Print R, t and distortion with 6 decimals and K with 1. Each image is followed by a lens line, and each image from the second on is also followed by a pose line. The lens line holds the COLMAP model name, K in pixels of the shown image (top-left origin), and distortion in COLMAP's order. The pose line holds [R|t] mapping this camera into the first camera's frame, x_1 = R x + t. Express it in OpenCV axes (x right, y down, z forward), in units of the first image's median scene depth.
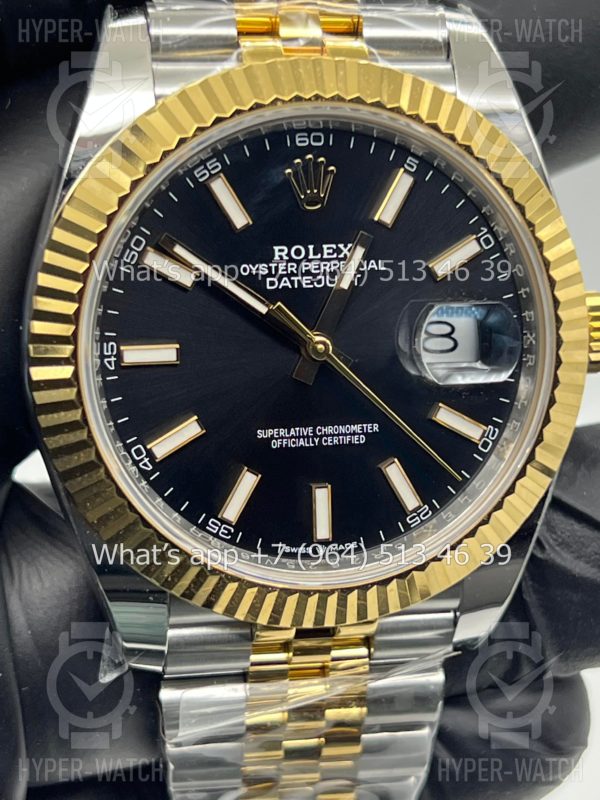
lens RADIAL K [[1871.9, 0, 300.0], [0, 1871.9, 400.0], [0, 0, 1]] dist [0.220179, 0.015191]
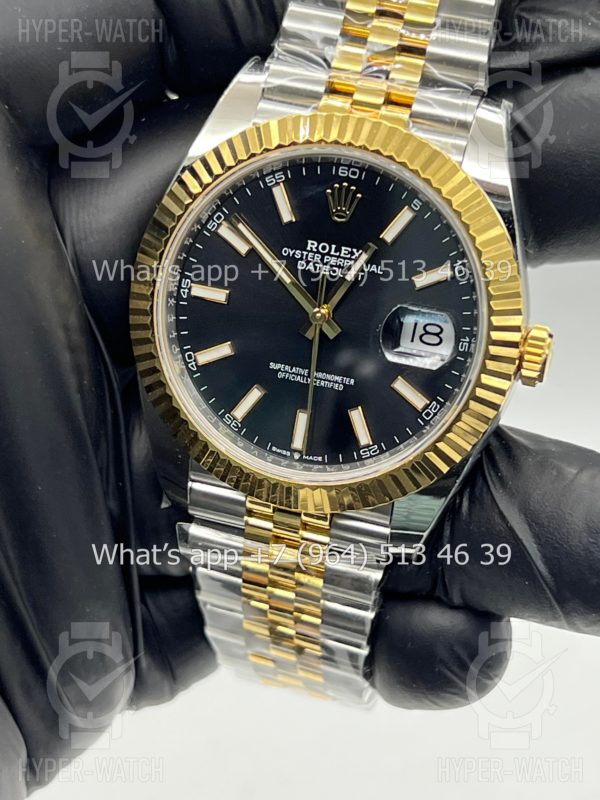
lens RADIAL K [[1817.3, 0, 300.0], [0, 1817.3, 400.0], [0, 0, 1]] dist [0.086149, 2.841707]
pose [[0.894097, 0.245132, -0.374835, 0.529139], [-0.243315, 0.968499, 0.052992, -0.035468], [0.376017, 0.043823, 0.925576, -0.283684]]
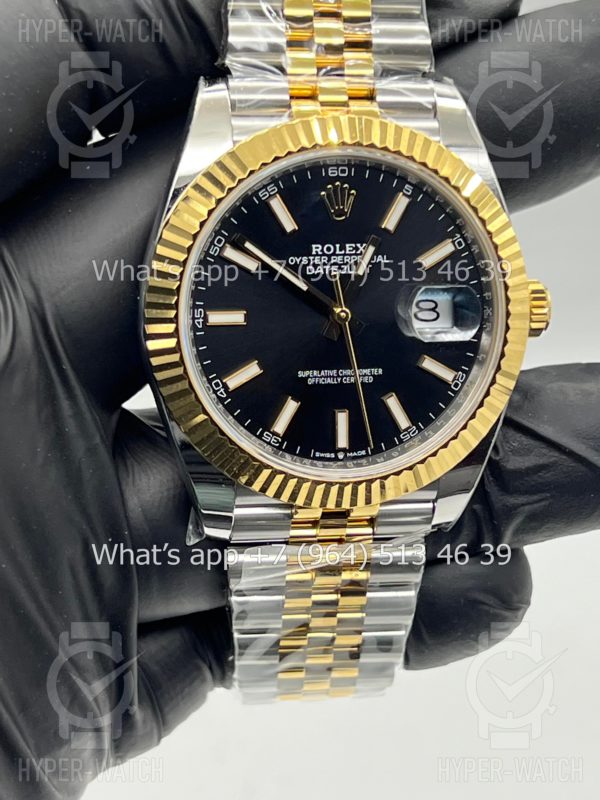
lens RADIAL K [[1817.3, 0, 300.0], [0, 1817.3, 400.0], [0, 0, 1]] dist [0.086149, 2.841707]
pose [[0.999838, 0.017000, -0.005954, -0.012866], [-0.016979, 0.999849, 0.003579, 0.033280], [0.006014, -0.003477, 0.999976, -0.407780]]
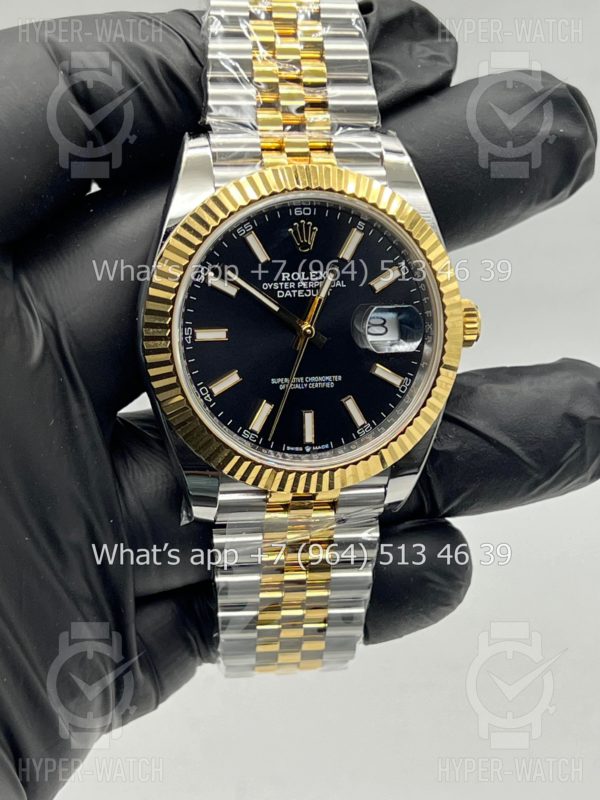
lens RADIAL K [[1817.3, 0, 300.0], [0, 1817.3, 400.0], [0, 0, 1]] dist [0.086149, 2.841707]
pose [[0.999284, 0.002857, 0.037729, -0.060041], [-0.002926, 0.999994, 0.001773, 0.032613], [-0.037724, -0.001882, 0.999286, -0.679602]]
